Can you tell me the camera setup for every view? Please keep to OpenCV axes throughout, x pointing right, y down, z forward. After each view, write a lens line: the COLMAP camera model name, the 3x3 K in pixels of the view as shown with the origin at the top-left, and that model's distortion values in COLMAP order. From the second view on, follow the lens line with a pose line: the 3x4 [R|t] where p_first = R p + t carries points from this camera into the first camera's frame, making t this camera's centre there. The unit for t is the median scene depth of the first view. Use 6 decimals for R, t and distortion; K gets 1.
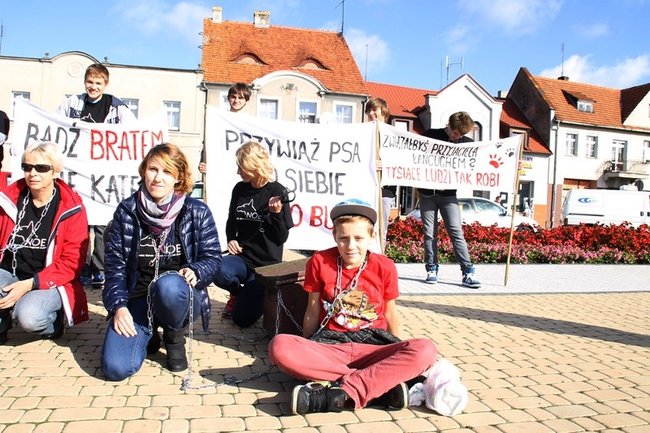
lens RADIAL K [[523.7, 0, 308.1], [0, 523.7, 227.4], [0, 0, 1]] dist [-0.174283, 0.086708]
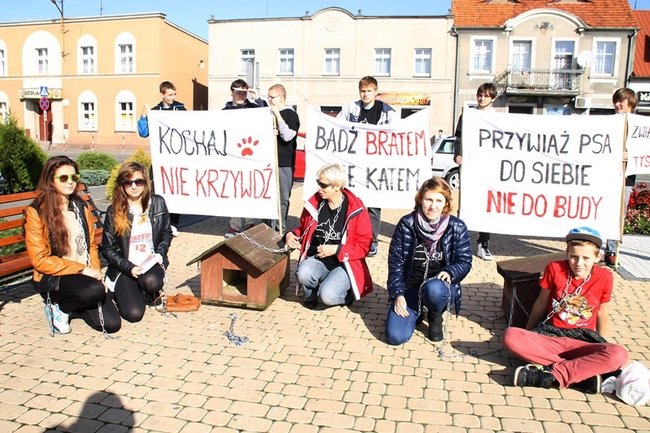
lens RADIAL K [[523.7, 0, 308.1], [0, 523.7, 227.4], [0, 0, 1]] dist [-0.174283, 0.086708]
pose [[0.890829, 0.053265, -0.451205, 0.029017], [0.002979, 0.992398, 0.123034, -0.112642], [0.454328, -0.110947, 0.883898, -0.209726]]
